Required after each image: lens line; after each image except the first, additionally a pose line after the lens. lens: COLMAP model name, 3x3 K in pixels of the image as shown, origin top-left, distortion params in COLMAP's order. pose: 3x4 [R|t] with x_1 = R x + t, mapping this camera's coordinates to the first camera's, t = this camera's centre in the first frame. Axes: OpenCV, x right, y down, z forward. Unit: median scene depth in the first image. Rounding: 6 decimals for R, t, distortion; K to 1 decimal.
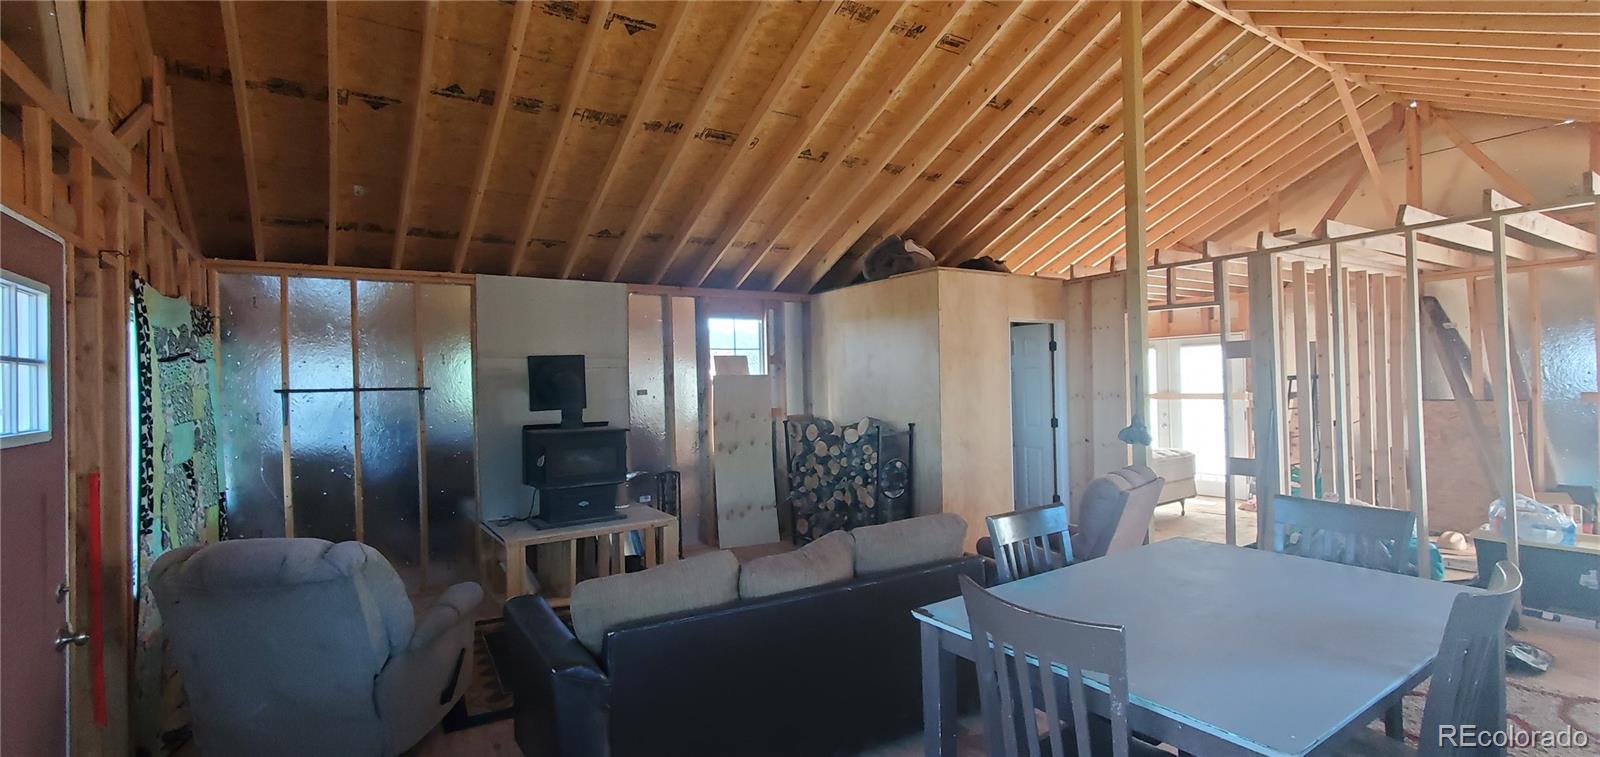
lens RADIAL K [[705.1, 0, 800.0], [0, 705.1, 378.5], [0, 0, 1]] dist [0.000671, 0.000303]
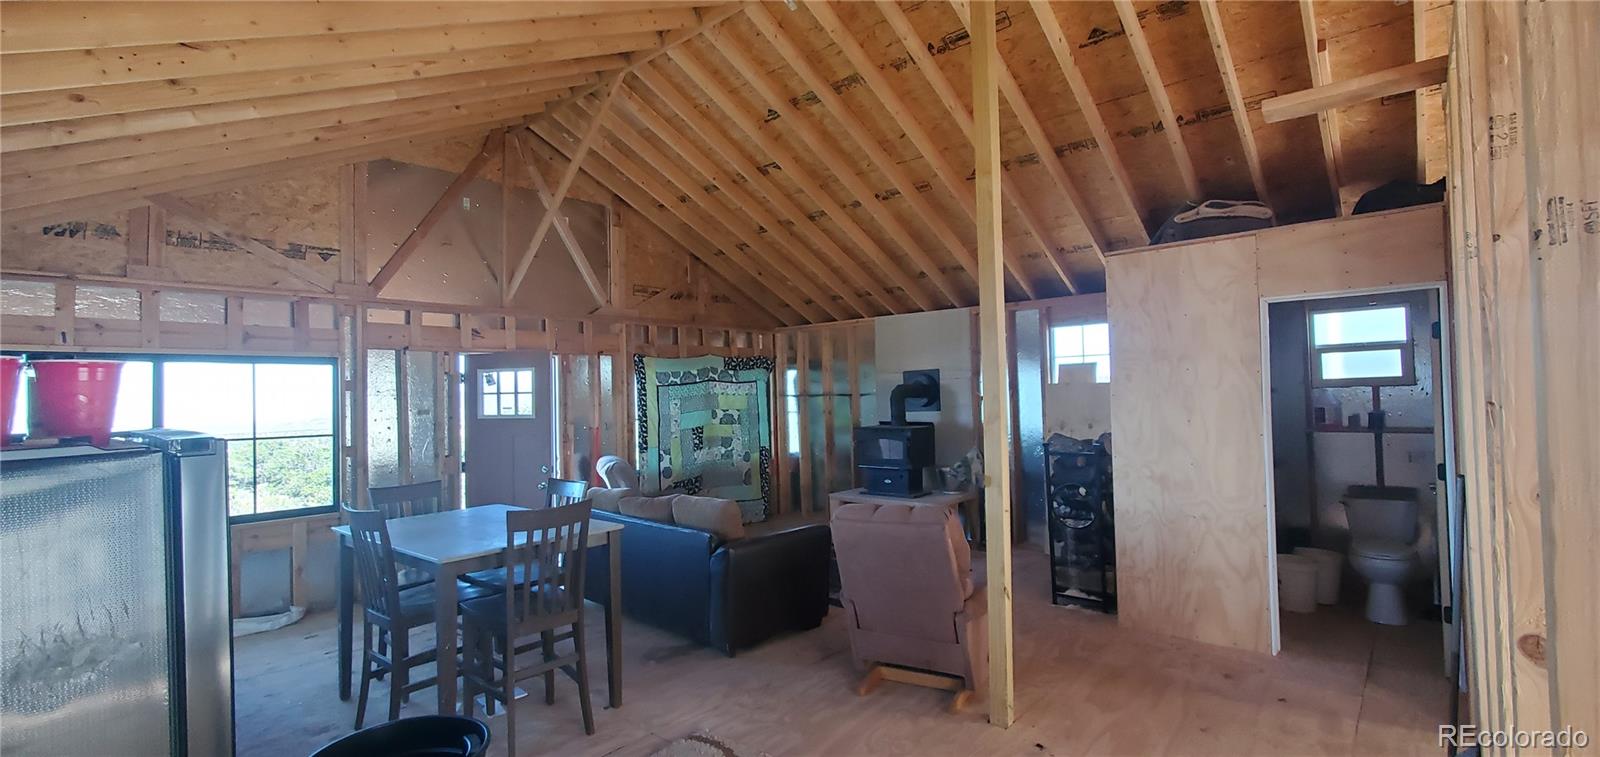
lens RADIAL K [[705.1, 0, 800.0], [0, 705.1, 378.5], [0, 0, 1]] dist [0.000671, 0.000303]
pose [[0.245549, -0.006865, -0.969360, 0.828371], [0.017436, 0.999844, -0.002664, -0.017182], [0.969227, -0.016248, 0.245631, 0.428270]]
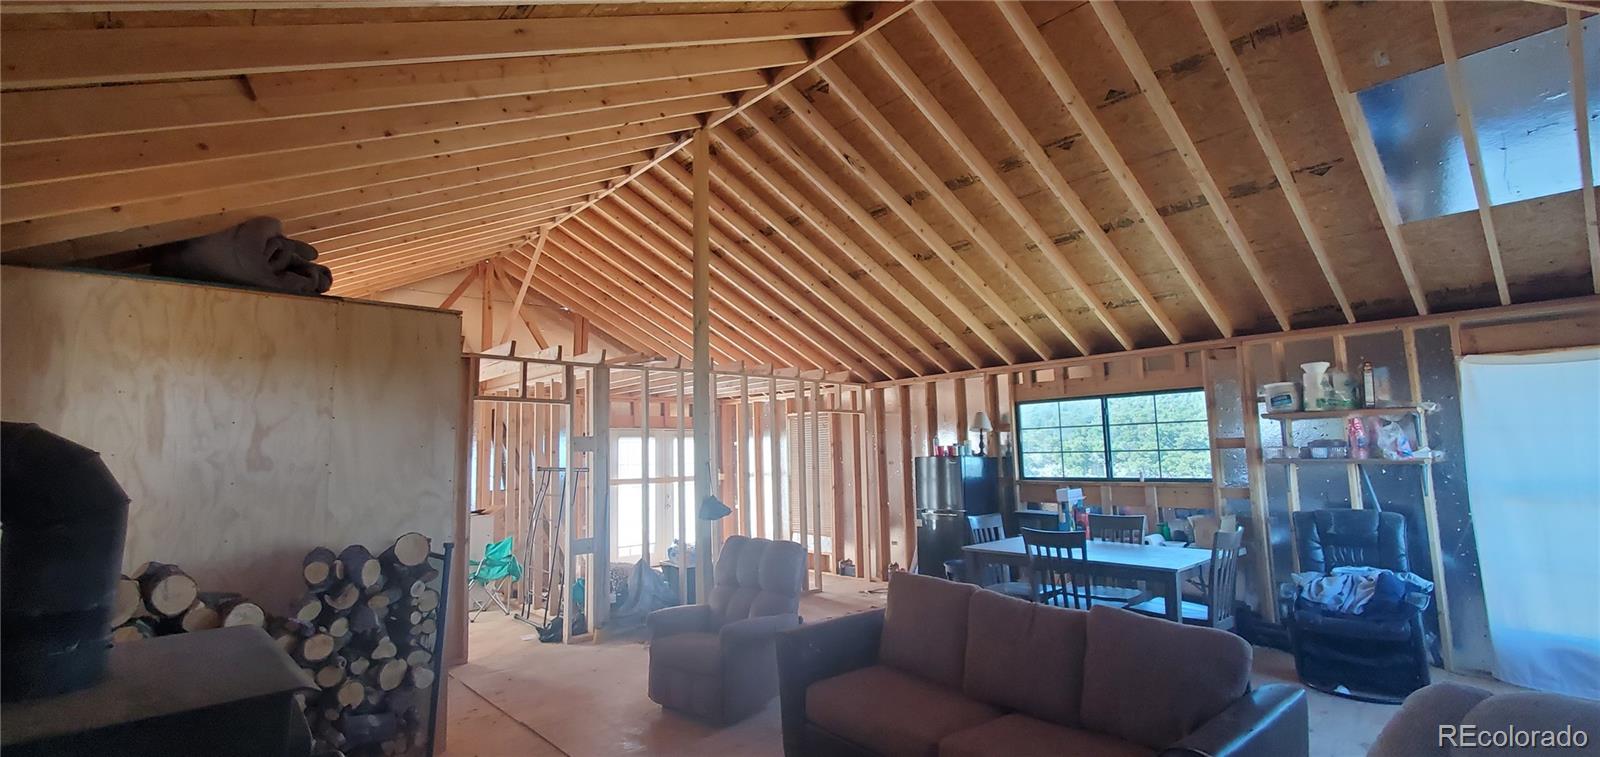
lens RADIAL K [[705.1, 0, 800.0], [0, 705.1, 378.5], [0, 0, 1]] dist [0.000671, 0.000303]
pose [[-0.156397, 0.133746, 0.978597, -0.516410], [0.025067, 0.991008, -0.131436, 0.011377], [-0.987376, 0.003975, -0.158343, 0.725180]]
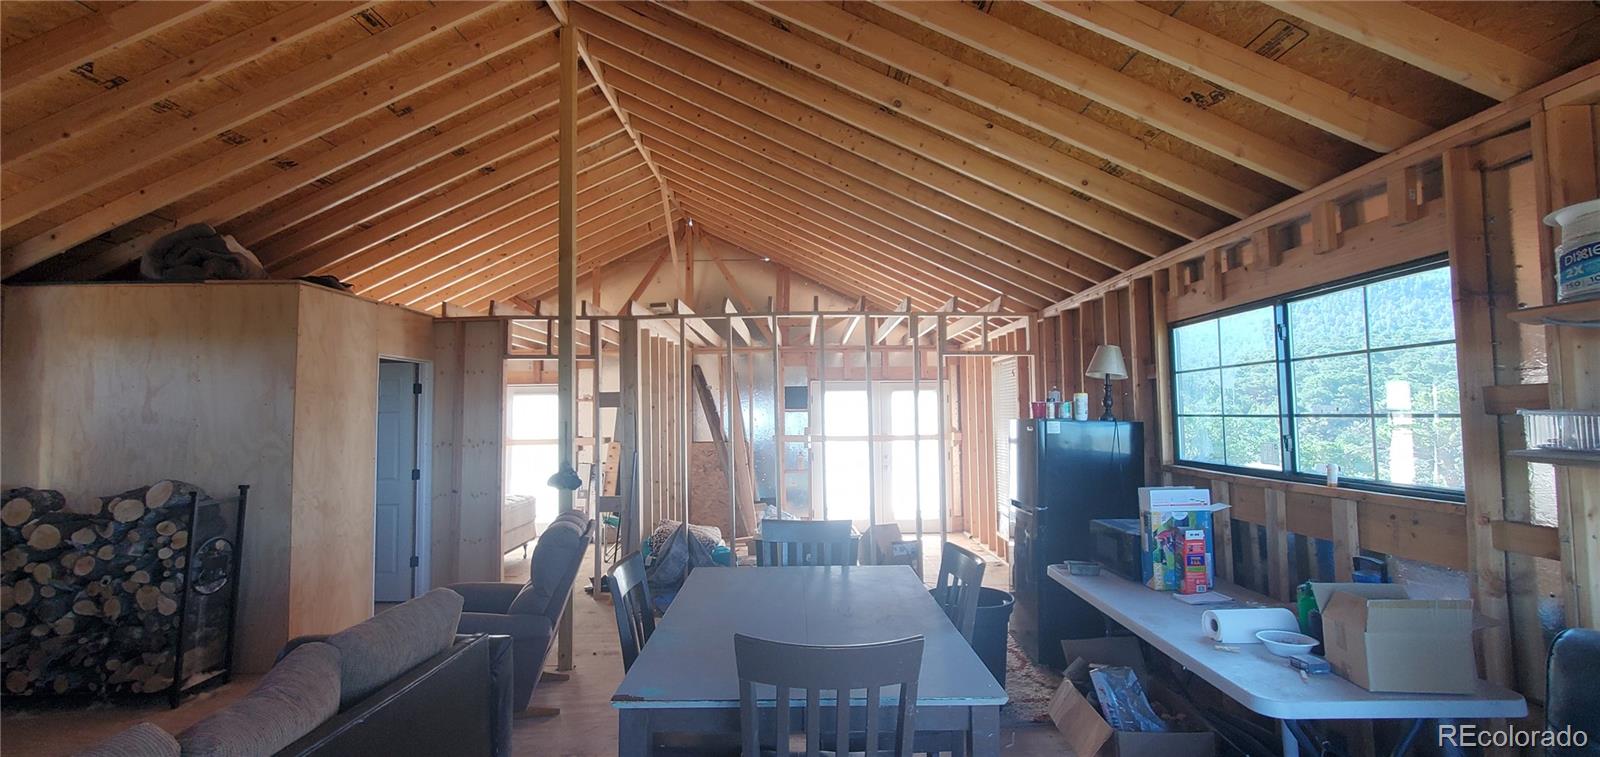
lens RADIAL K [[705.1, 0, 800.0], [0, 705.1, 378.5], [0, 0, 1]] dist [0.000671, 0.000303]
pose [[0.546045, 0.059726, 0.835624, -0.137150], [-0.003630, 0.997615, -0.068933, 0.001576], [-0.837748, 0.034607, 0.544960, 0.108378]]
